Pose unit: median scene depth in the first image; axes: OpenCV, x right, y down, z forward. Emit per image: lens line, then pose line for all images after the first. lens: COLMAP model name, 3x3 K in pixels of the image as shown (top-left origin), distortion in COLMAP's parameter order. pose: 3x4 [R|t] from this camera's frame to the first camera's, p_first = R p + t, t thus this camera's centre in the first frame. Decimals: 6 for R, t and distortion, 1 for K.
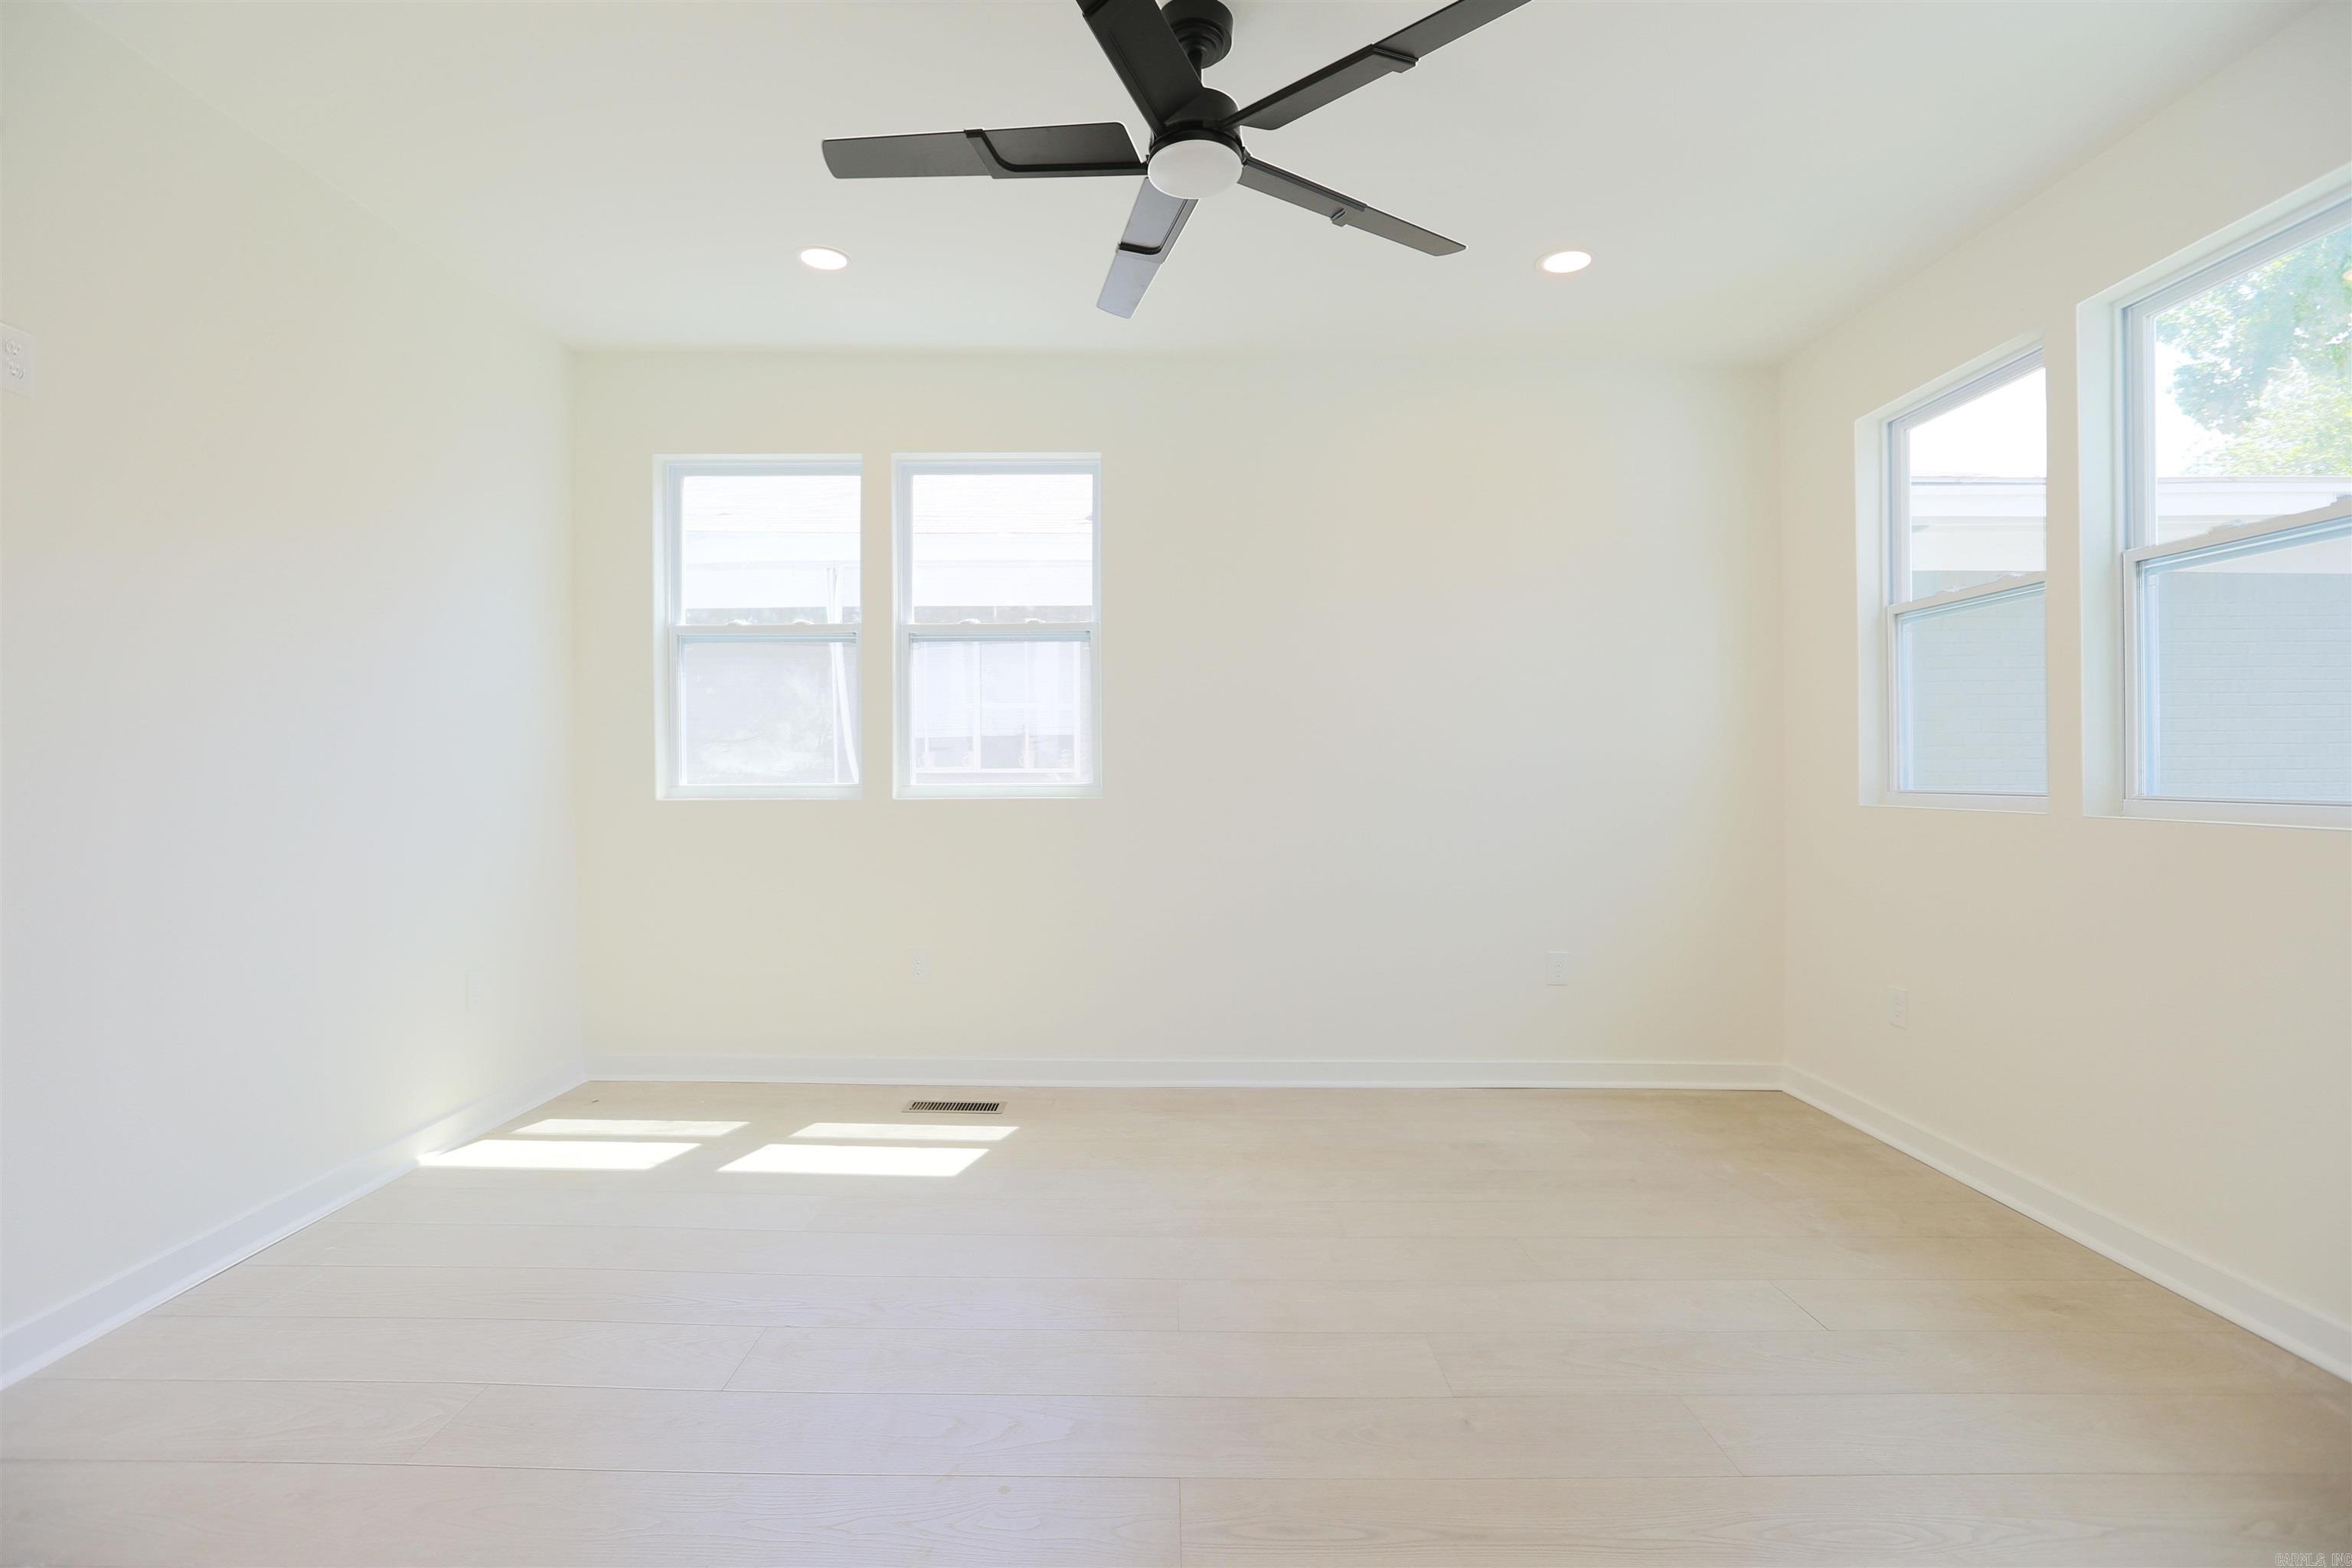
lens RADIAL K [[1076.7, 0, 1176.0], [0, 1076.7, 784.0], [0, 0, 1]] dist [-0.052831, -0.000104]
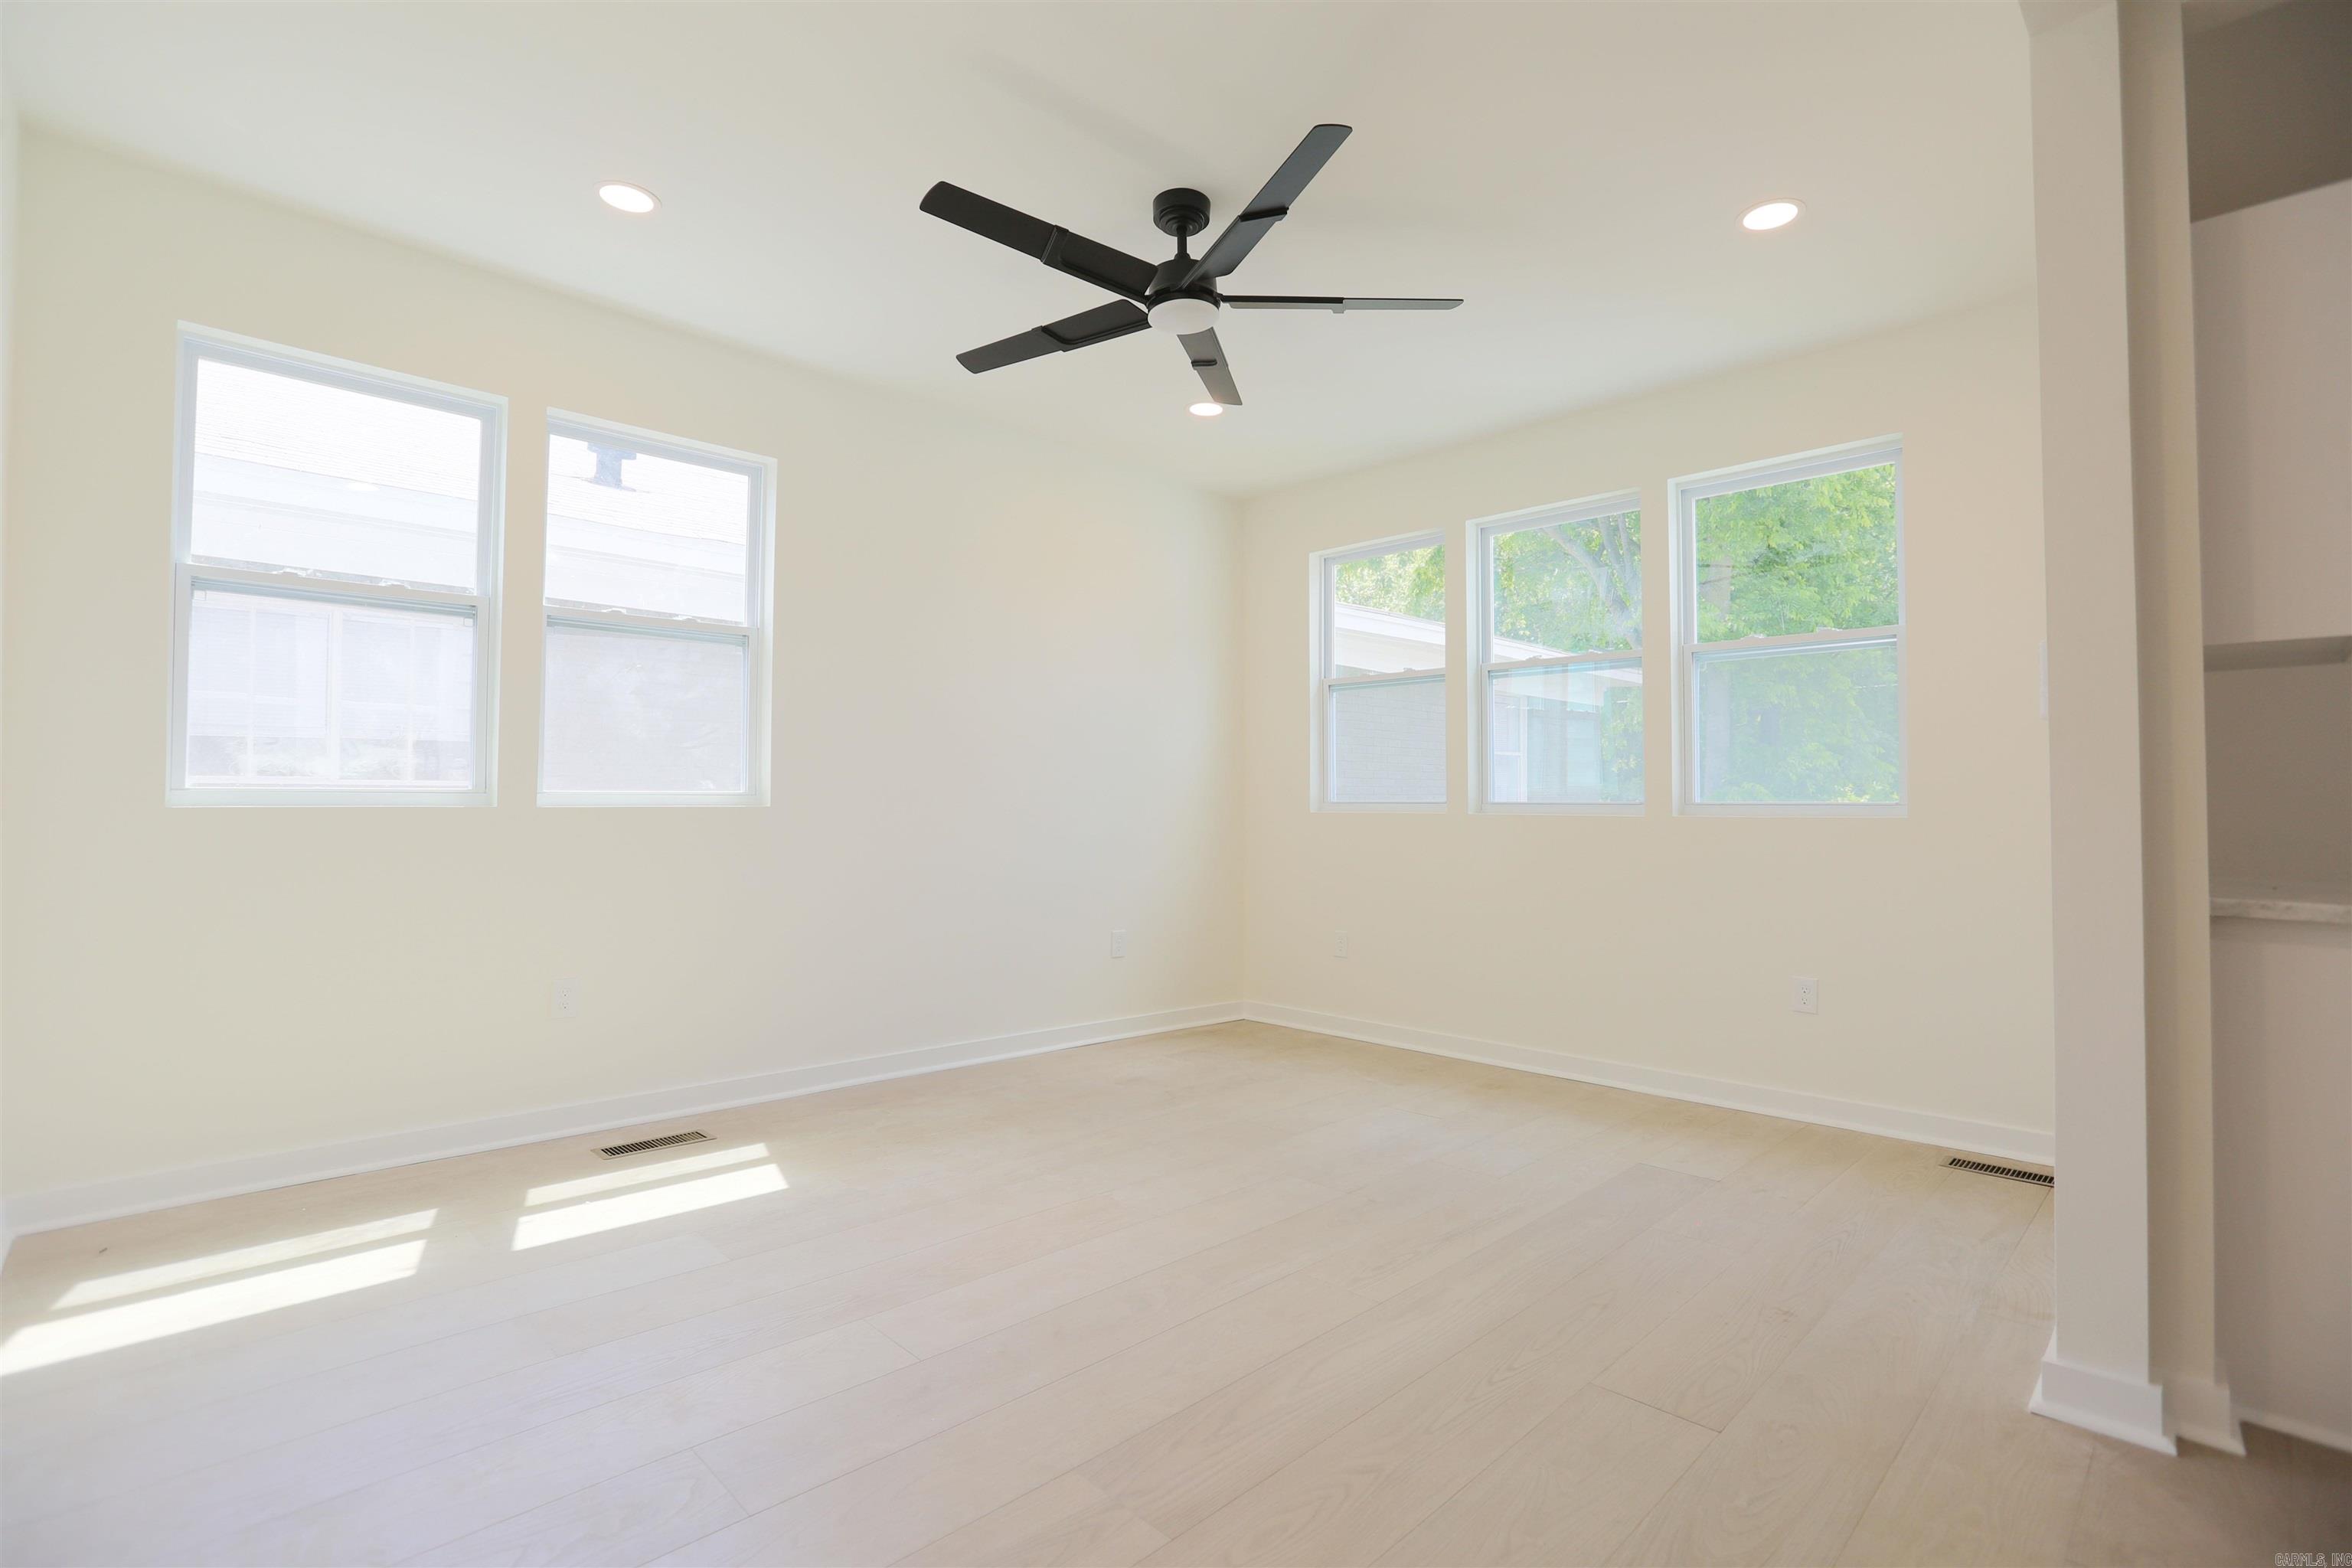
lens RADIAL K [[1108.8, 0, 1176.0], [0, 1108.8, 784.0], [0, 0, 1]] dist [0.001793, 0.000172]
pose [[0.729201, 0.015281, 0.684129, -0.536326], [-0.010639, 0.999883, -0.010993, -0.001319], [-0.684217, 0.000738, 0.729278, -0.001570]]
